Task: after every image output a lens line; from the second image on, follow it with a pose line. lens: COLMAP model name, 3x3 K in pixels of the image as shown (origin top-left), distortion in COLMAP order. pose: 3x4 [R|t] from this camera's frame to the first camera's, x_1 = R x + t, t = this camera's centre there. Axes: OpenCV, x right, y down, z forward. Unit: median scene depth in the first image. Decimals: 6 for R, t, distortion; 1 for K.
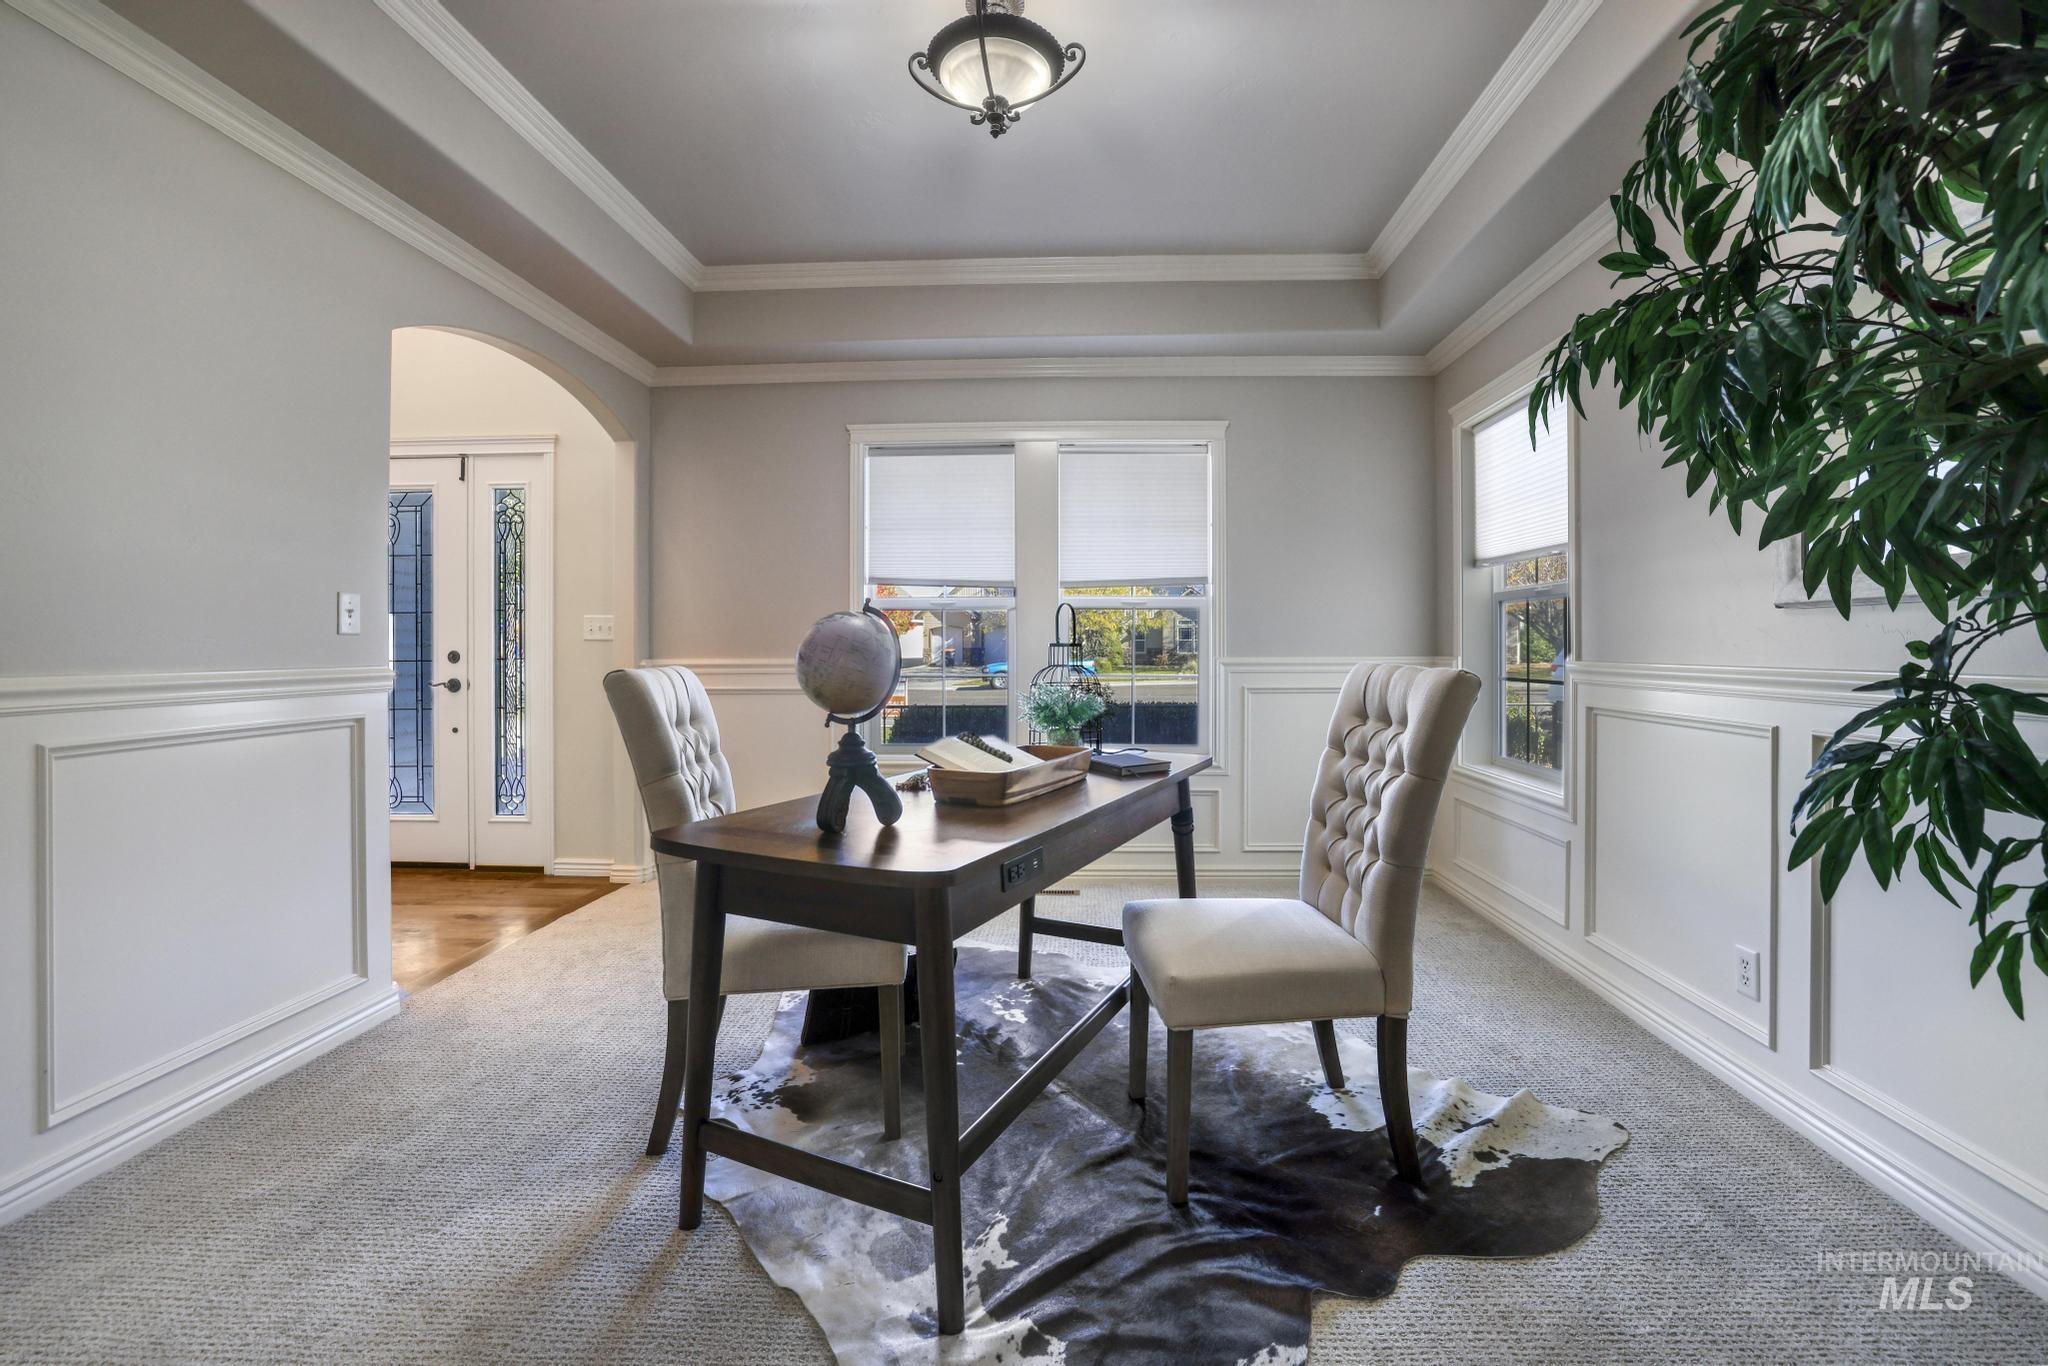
lens RADIAL K [[894.3, 0, 1042.2], [0, 894.3, 648.3], [0, 0, 1]] dist [0.000409, 0.000016]
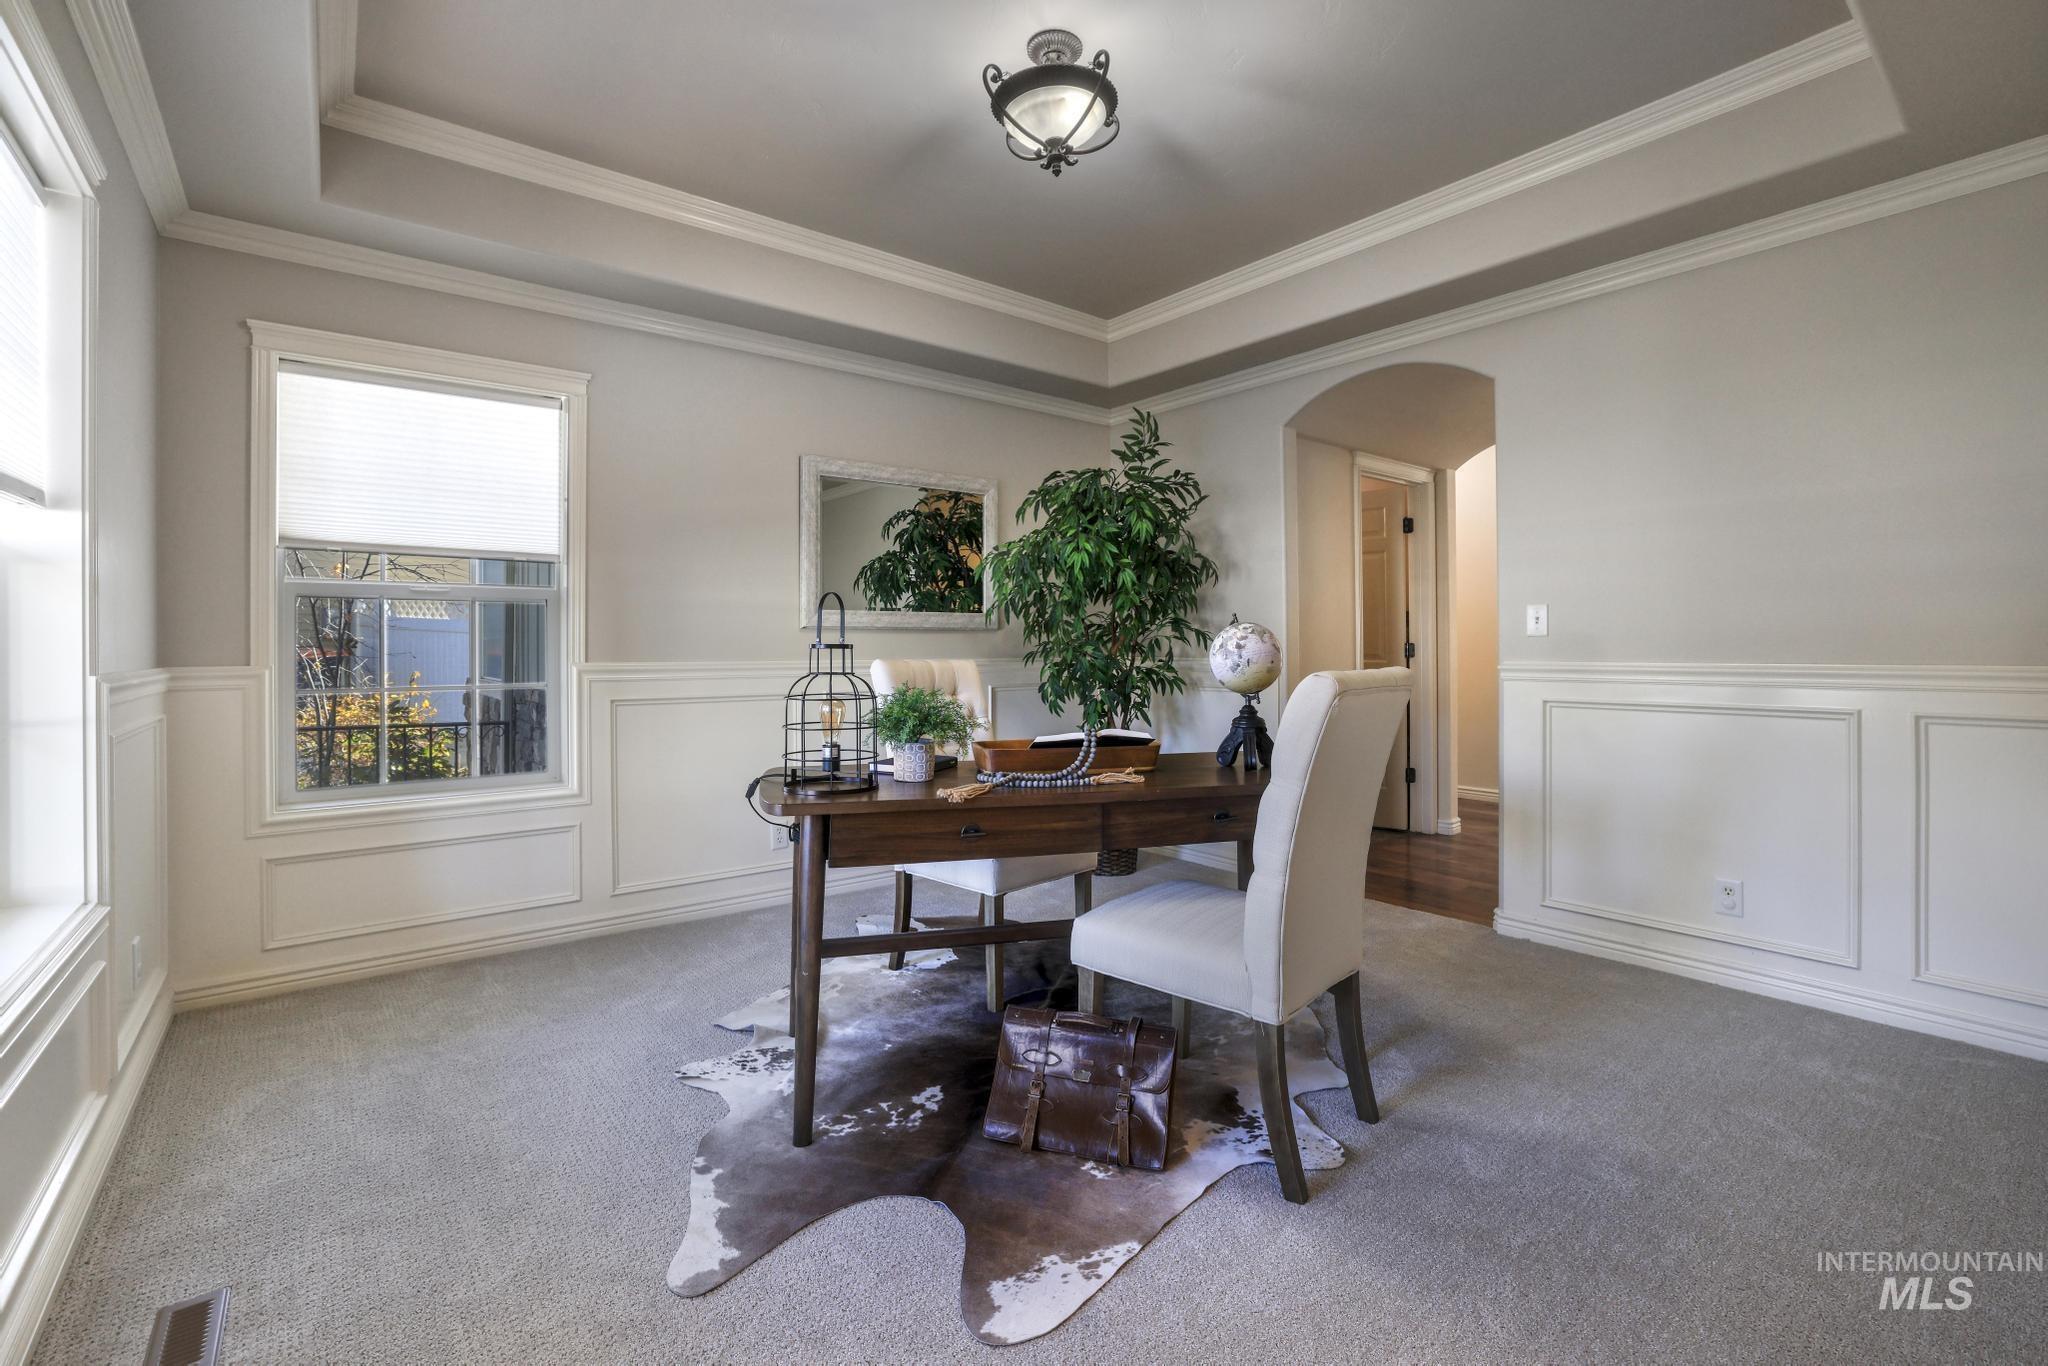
lens RADIAL K [[894.3, 0, 1022.5], [0, 894.3, 663.9], [0, 0, 1]] dist [0.000409, 0.000016]
pose [[-0.655377, -0.006024, 0.755278, -0.809768], [0.002184, 0.999949, 0.009870, 0.005723], [-0.755299, 0.008118, -0.655330, 1.688455]]
